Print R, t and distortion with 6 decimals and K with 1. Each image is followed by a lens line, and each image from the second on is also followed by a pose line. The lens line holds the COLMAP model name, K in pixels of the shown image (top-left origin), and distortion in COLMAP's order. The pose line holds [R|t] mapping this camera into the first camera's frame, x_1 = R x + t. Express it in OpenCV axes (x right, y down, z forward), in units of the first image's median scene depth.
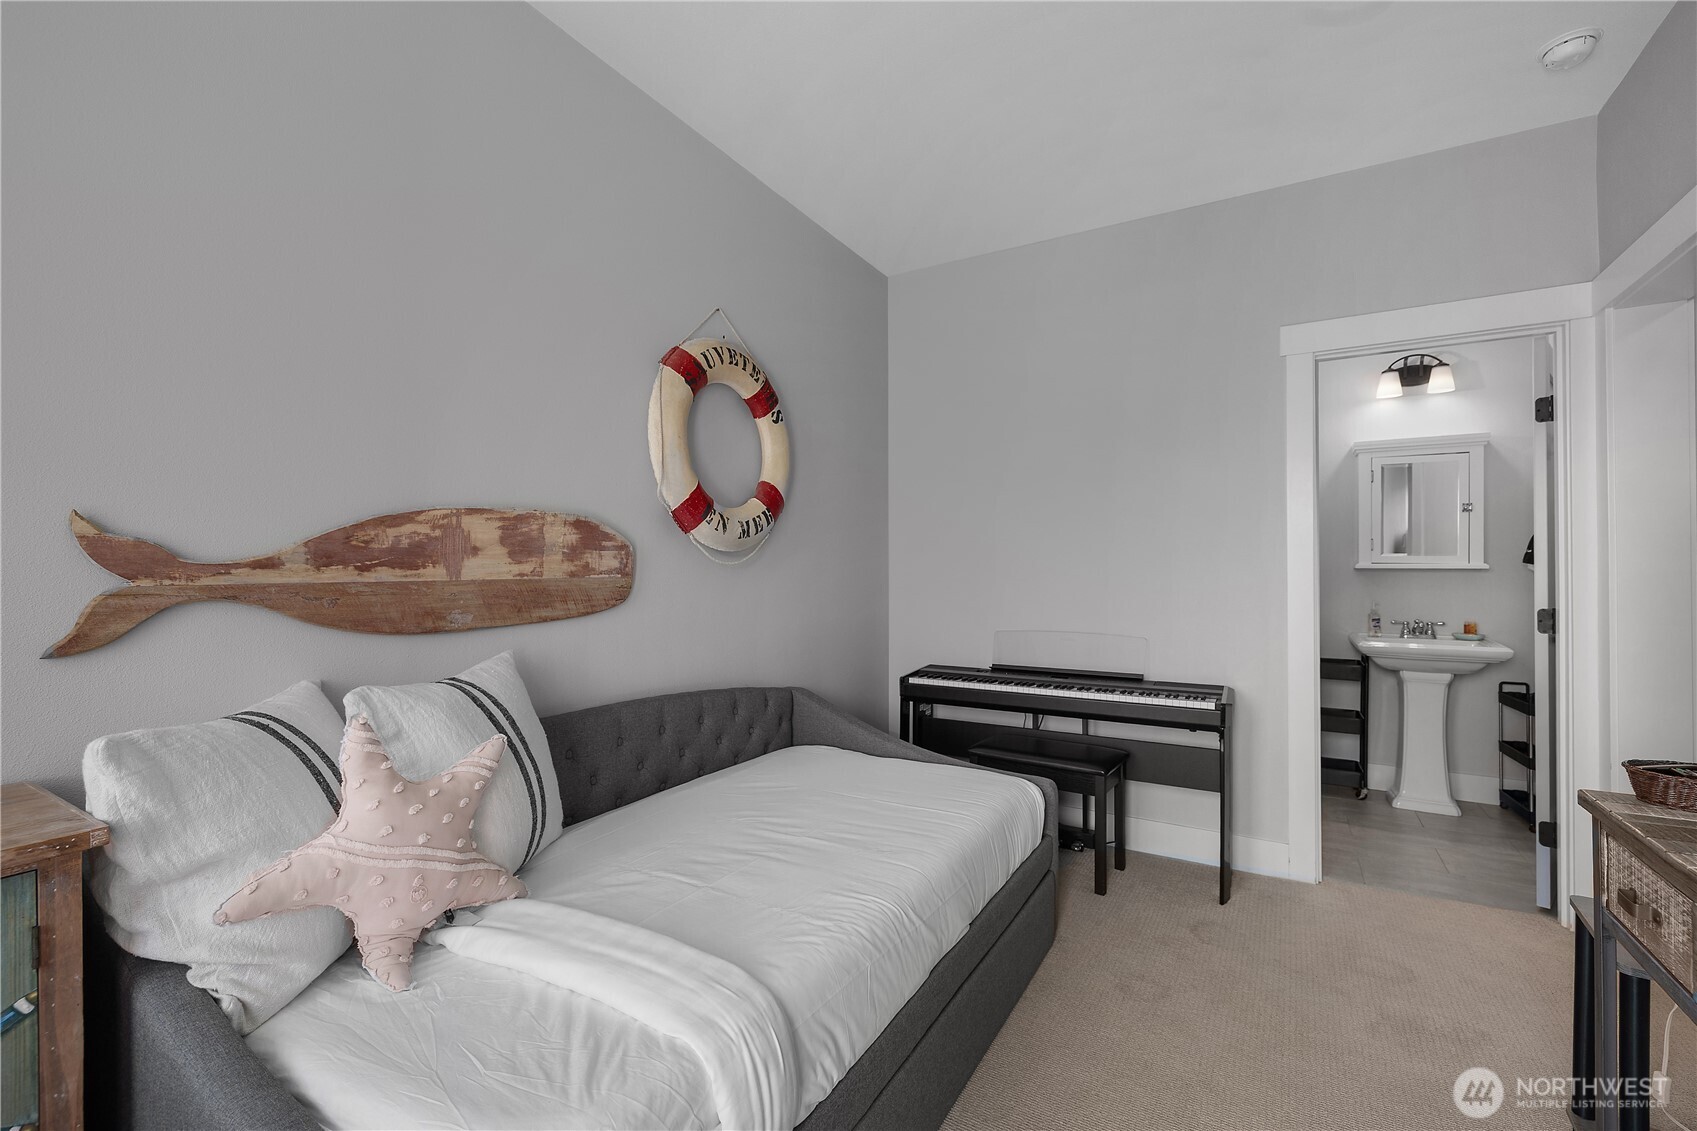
lens RADIAL K [[721.5, 0, 844.8], [0, 721.5, 568.3], [0, 0, 1]] dist [-0.001721, -0.000891]
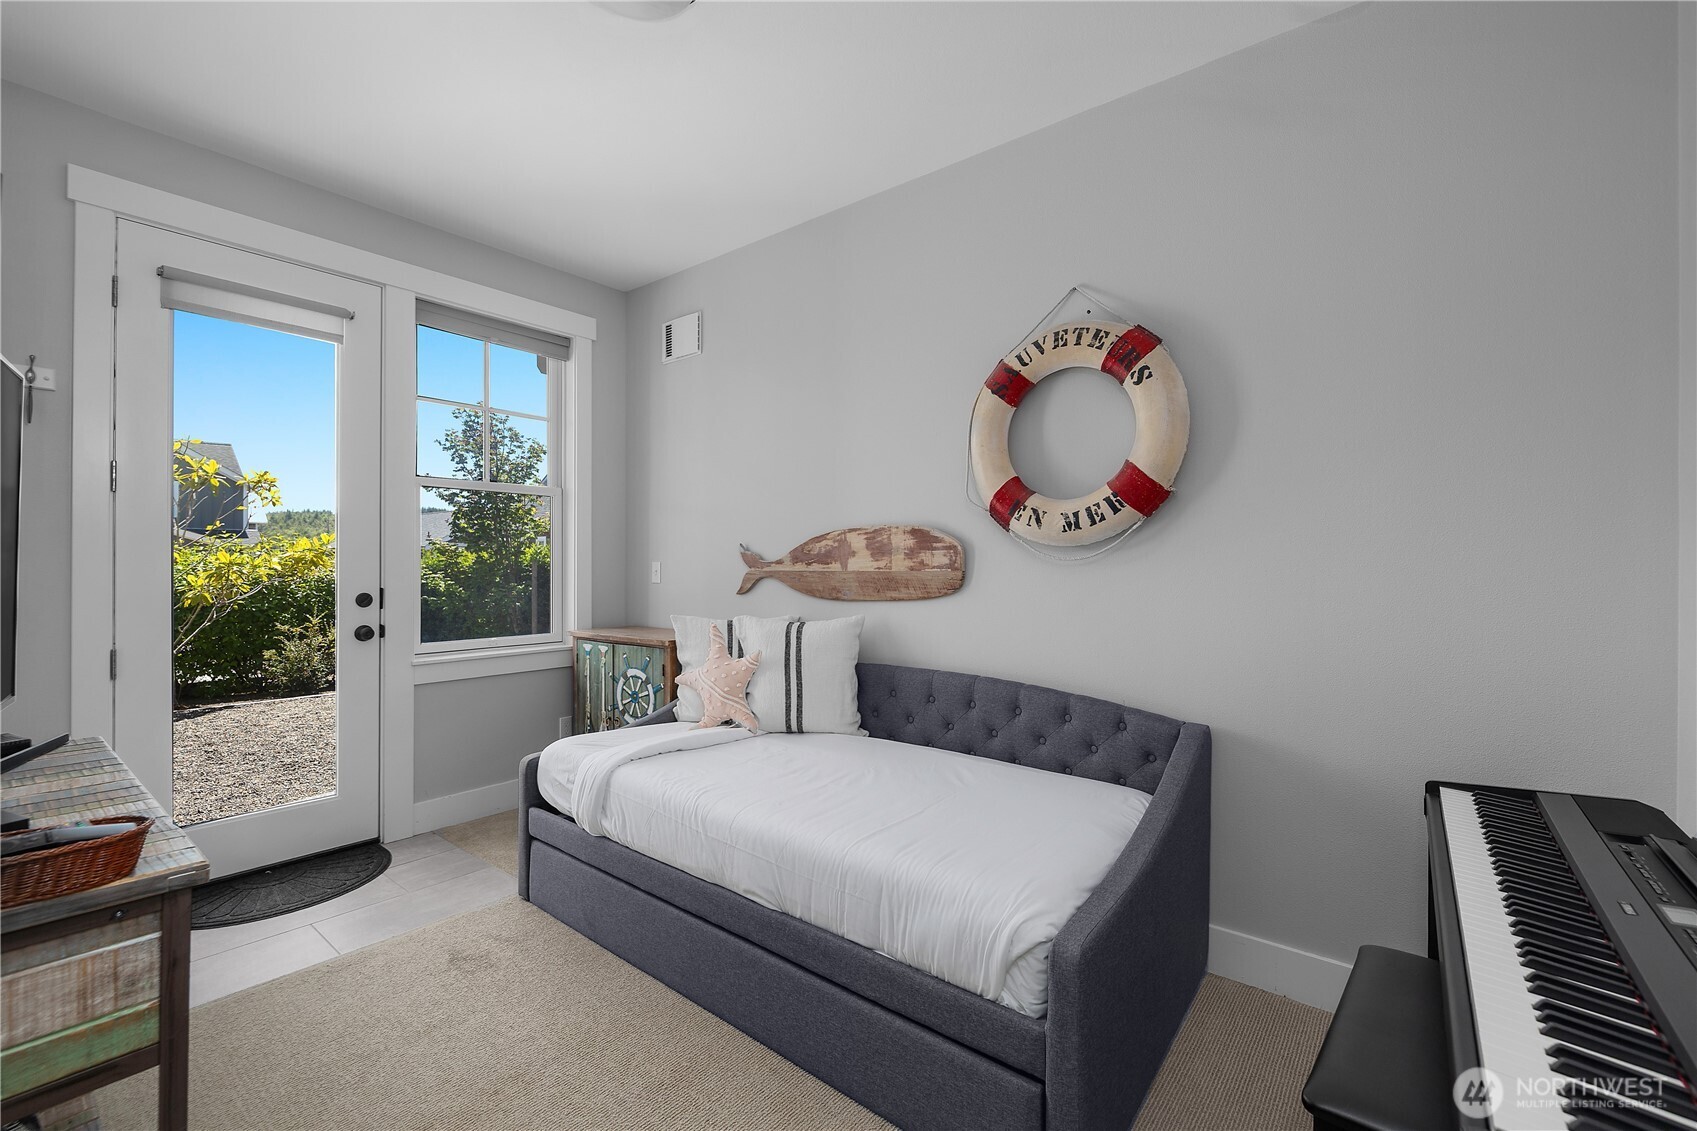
lens RADIAL K [[721.5, 0, 849.6], [0, 721.5, 560.0], [0, 0, 1]] dist [-0.001721, -0.000891]
pose [[-0.138769, -0.003385, -0.990319, 1.028324], [0.001480, 0.999992, -0.003626, -0.003130], [0.990324, -0.001969, -0.138763, 1.088694]]
